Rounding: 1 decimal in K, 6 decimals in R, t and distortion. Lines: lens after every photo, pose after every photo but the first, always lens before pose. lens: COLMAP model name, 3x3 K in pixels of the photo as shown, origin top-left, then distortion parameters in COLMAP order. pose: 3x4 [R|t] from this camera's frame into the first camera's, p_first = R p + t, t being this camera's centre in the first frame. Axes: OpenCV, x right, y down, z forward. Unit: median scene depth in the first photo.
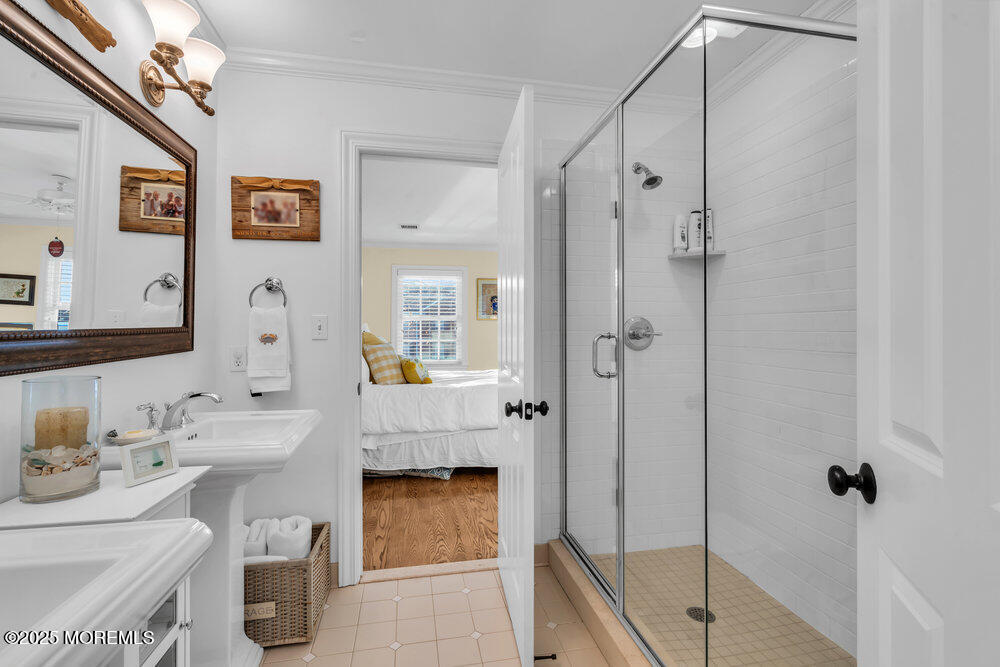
lens RADIAL K [[455.3, 0, 501.2], [0, 455.3, 334.2], [0, 0, 1]] dist [-0.005115, -0.000149]
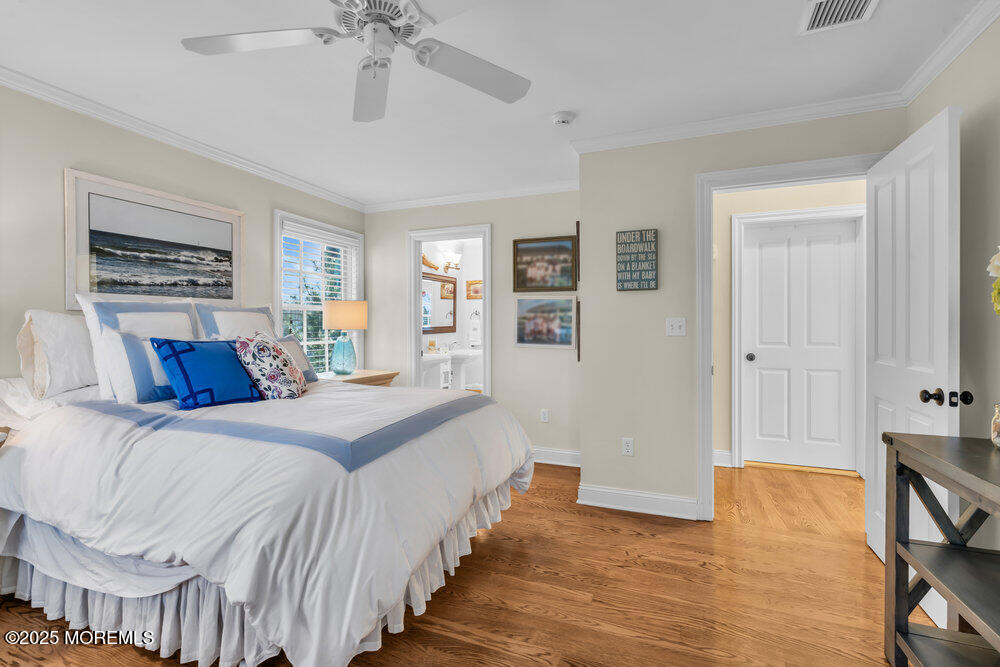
lens RADIAL K [[455.3, 0, 497.6], [0, 455.3, 327.8], [0, 0, 1]] dist [-0.005115, -0.000149]
pose [[0.839085, 0.004937, -0.543979, 1.532625], [-0.001655, 0.999977, 0.006523, -0.022541], [0.543998, -0.004573, 0.839074, -1.817674]]
